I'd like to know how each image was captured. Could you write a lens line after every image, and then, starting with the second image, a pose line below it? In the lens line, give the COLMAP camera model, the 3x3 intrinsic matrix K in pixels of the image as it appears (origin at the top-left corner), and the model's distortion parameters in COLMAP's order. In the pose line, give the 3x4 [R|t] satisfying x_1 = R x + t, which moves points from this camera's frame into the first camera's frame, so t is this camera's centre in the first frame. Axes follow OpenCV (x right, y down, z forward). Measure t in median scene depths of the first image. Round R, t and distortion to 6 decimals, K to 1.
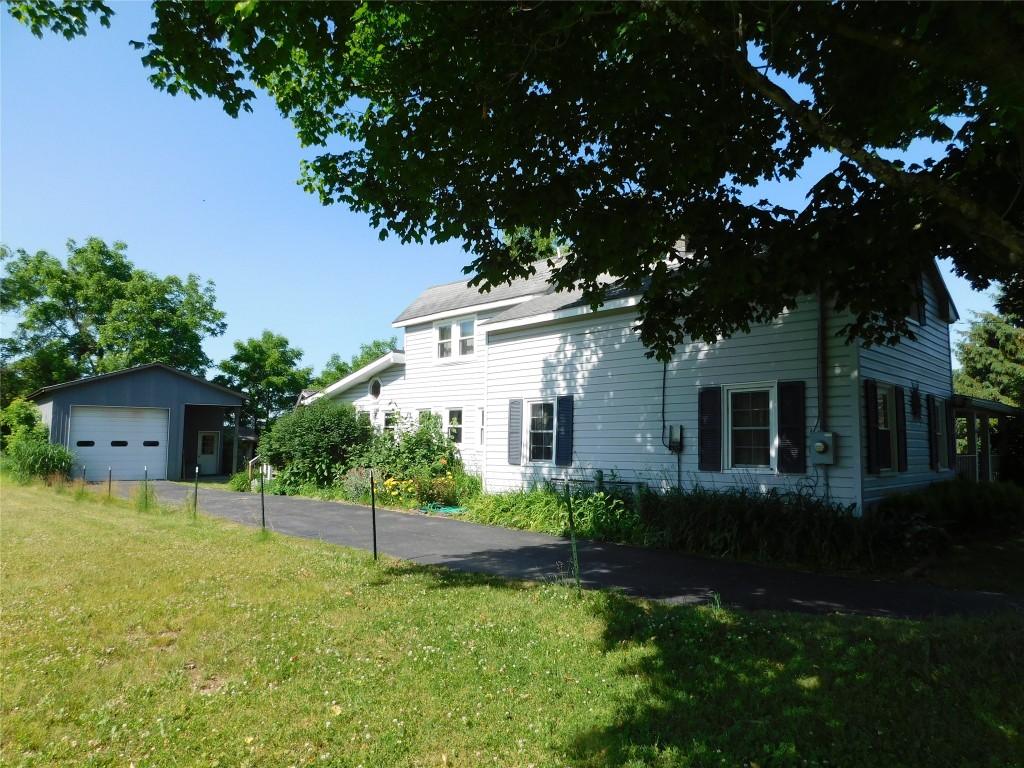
lens RADIAL K [[679.8, 0, 507.0], [0, 679.8, 386.5], [0, 0, 1]] dist [-0.043722, 0.023276]
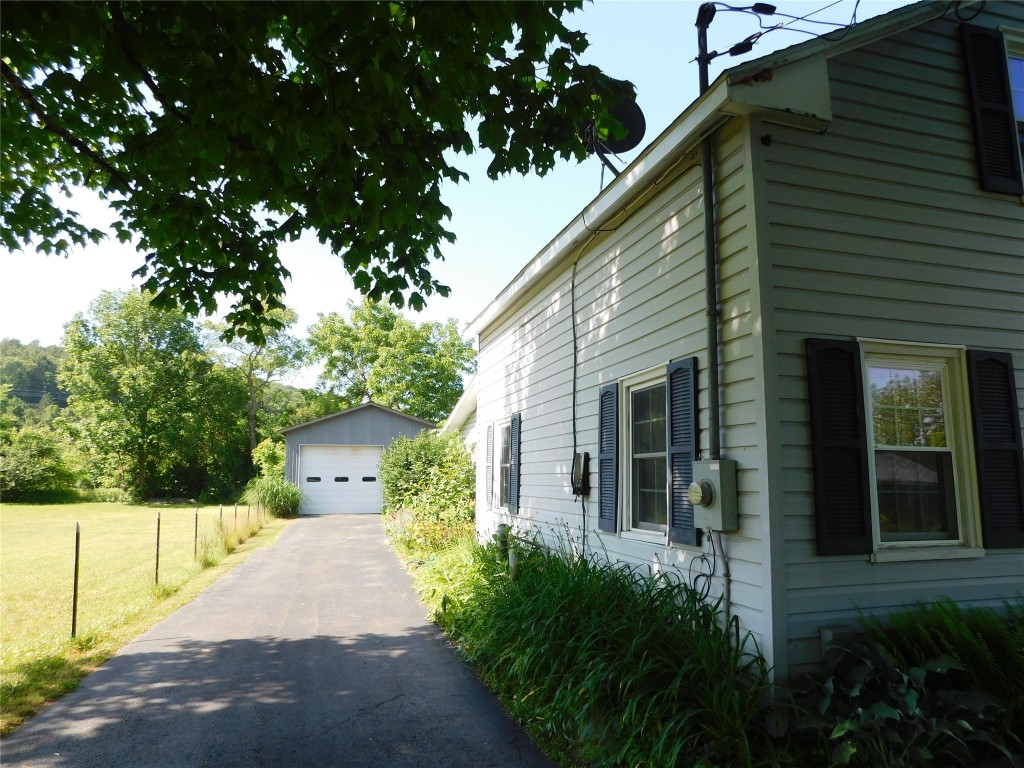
lens RADIAL K [[679.8, 0, 513.8], [0, 679.8, 387.1], [0, 0, 1]] dist [-0.043722, 0.023276]
pose [[0.894648, -0.065672, -0.441919, 0.152360], [0.046044, 0.997424, -0.055008, 0.009967], [0.444393, 0.028865, 0.895367, 0.142042]]
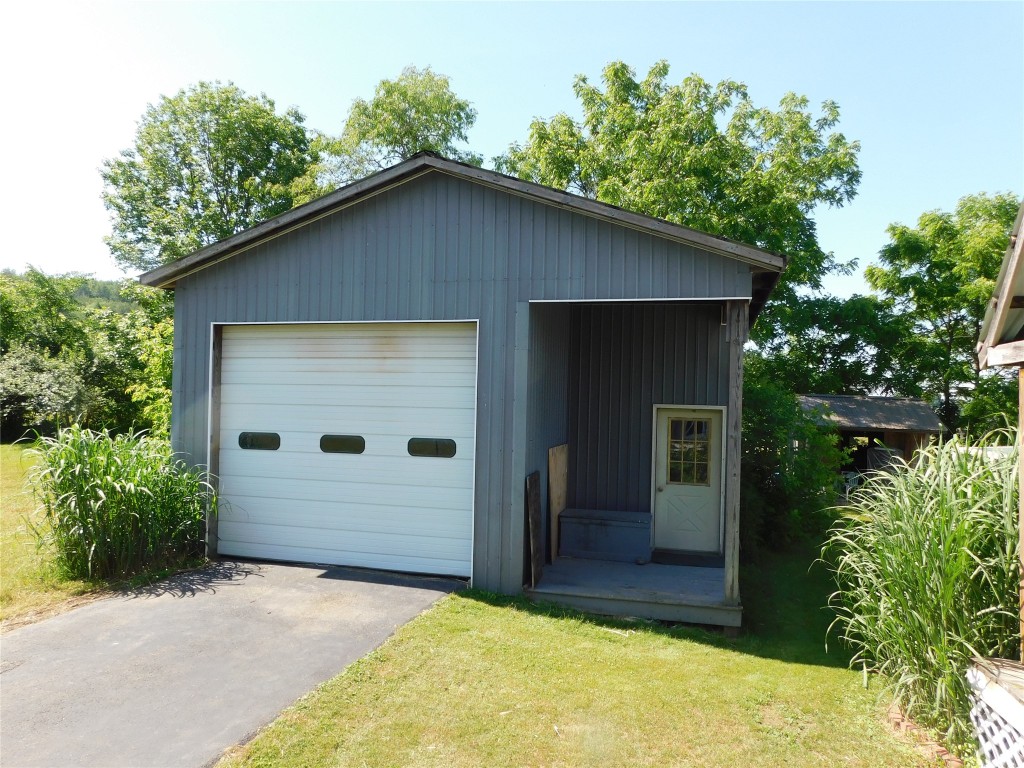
lens RADIAL K [[733.3, 0, 517.7], [0, 733.3, 388.8], [0, 0, 1]] dist [-0.027590, 0.012756]
pose [[0.595794, -0.007878, -0.803099, -0.256926], [0.043392, 0.998807, 0.022393, 0.054278], [0.801965, -0.048190, 0.595425, 0.836813]]
